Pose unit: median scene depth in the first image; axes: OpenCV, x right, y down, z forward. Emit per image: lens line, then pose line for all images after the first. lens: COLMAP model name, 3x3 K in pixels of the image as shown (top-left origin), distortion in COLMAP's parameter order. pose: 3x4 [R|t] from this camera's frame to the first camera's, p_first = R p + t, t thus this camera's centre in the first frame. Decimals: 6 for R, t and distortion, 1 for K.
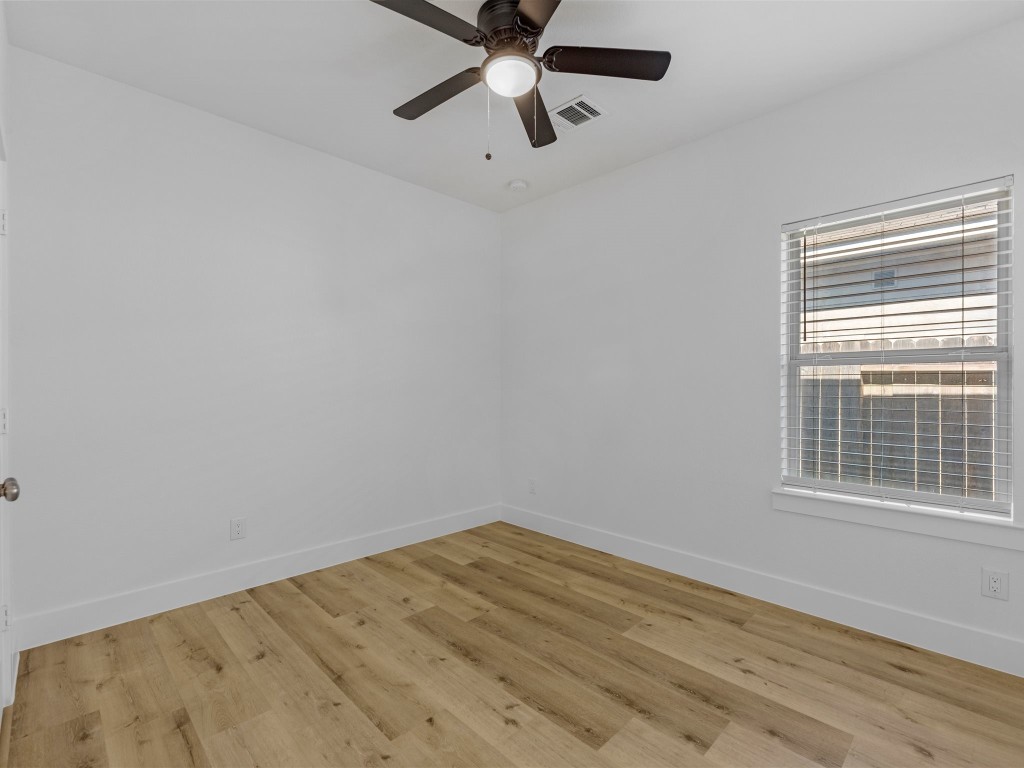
lens RADIAL K [[469.9, 0, 513.4], [0, 469.9, 392.4], [0, 0, 1]] dist [-0.003316, -0.000456]
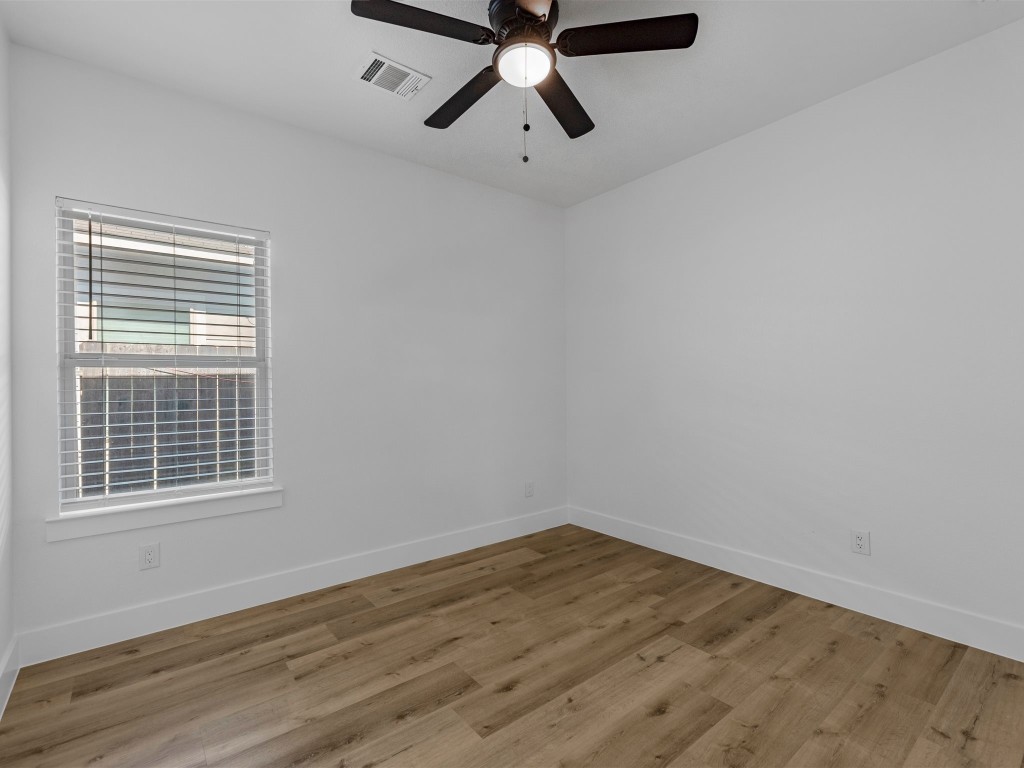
lens RADIAL K [[456.0, 0, 512.0], [0, 456.0, 384.0], [0, 0, 1]] dist [-0.002294, -0.000402]
pose [[0.134065, -0.003170, 0.990967, -0.133589], [0.026044, 0.999661, -0.000326, -0.005689], [-0.990630, 0.025852, 0.134102, 0.123570]]
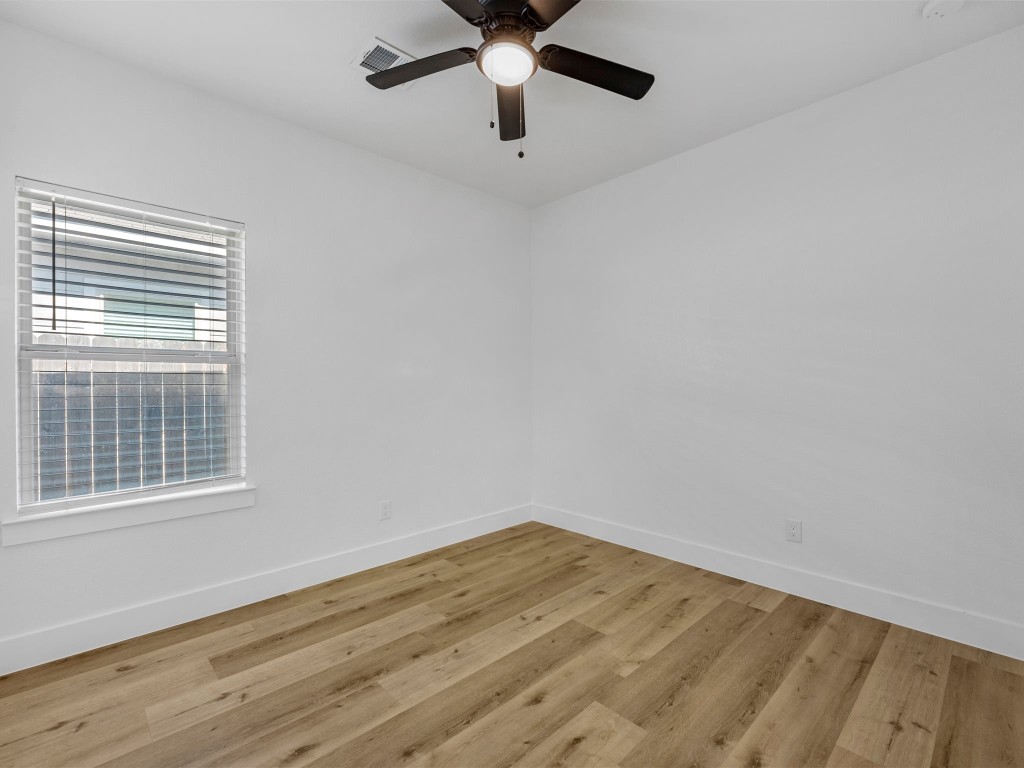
lens RADIAL K [[468.5, 0, 516.1], [0, 468.5, 386.3], [0, 0, 1]] dist [-0.003997, -0.000560]
pose [[0.013240, -0.007584, 0.999884, -0.219067], [0.013230, 0.999885, 0.007409, -0.006507], [-0.999825, 0.013131, 0.013339, 0.204222]]
